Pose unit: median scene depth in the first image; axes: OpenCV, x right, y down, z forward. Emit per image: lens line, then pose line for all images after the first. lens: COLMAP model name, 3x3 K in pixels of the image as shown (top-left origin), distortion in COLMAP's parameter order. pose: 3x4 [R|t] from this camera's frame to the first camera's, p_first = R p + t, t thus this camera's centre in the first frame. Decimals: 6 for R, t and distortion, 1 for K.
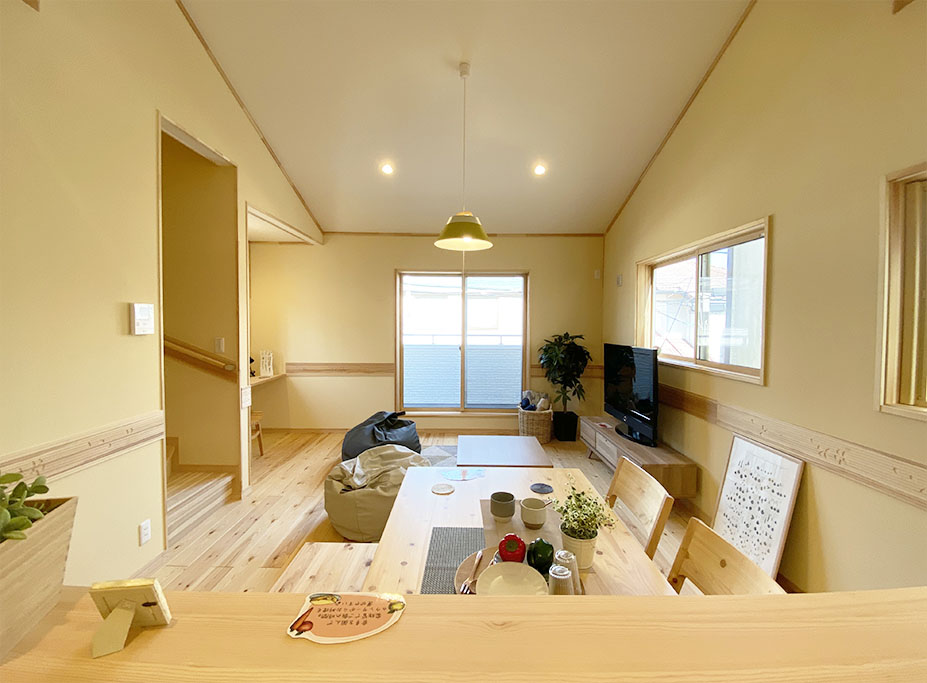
lens RADIAL K [[386.4, 0, 463.0], [0, 386.4, 334.9], [0, 0, 1]] dist [0.017443, -0.000152]
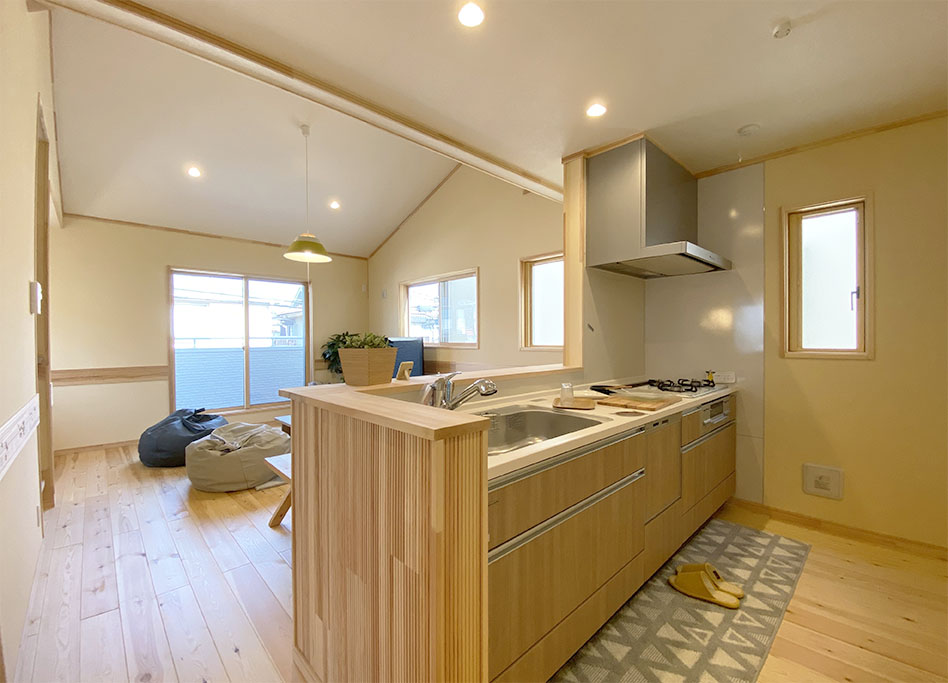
lens RADIAL K [[394.1, 0, 476.3], [0, 394.1, 344.3], [0, 0, 1]] dist [0.008768, -0.014537]
pose [[0.719777, -0.020675, 0.693897, -0.368884], [0.035365, 0.999351, -0.006908, 0.066596], [-0.693304, 0.029512, 0.720041, -0.260061]]
